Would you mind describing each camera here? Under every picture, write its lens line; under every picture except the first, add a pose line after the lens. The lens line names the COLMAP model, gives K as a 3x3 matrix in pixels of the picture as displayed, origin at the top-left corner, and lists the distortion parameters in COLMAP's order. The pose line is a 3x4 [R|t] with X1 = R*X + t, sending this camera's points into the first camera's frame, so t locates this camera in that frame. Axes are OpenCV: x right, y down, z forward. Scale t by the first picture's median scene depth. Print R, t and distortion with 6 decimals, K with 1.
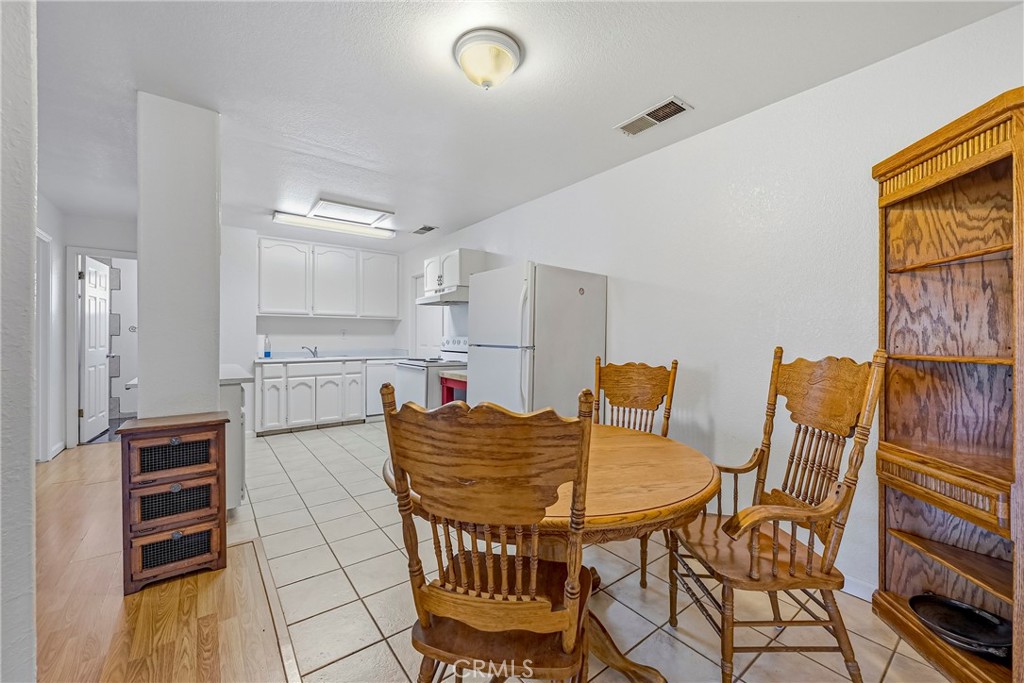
lens RADIAL K [[409.5, 0, 510.0], [0, 409.5, 336.7], [0, 0, 1]] dist [-0.004064, -0.000254]
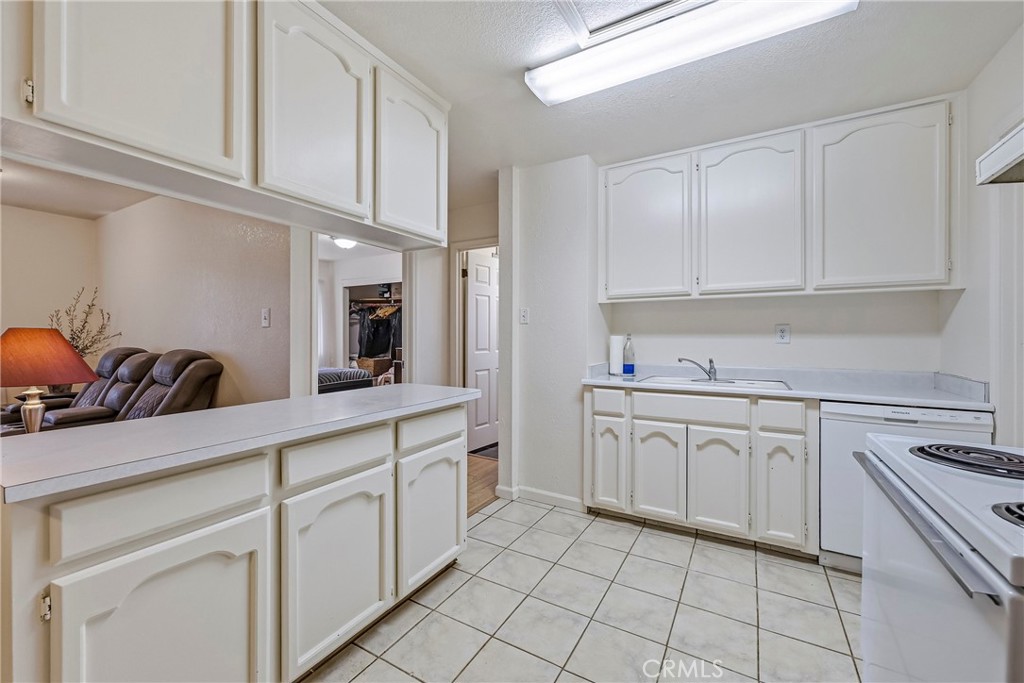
lens RADIAL K [[409.5, 0, 517.2], [0, 409.5, 336.6], [0, 0, 1]] dist [-0.004064, -0.000254]
pose [[0.387748, -0.007266, -0.921737, -0.118808], [-0.005134, 0.999936, -0.010042, 0.003843], [0.921751, 0.008626, 0.387686, 0.630443]]
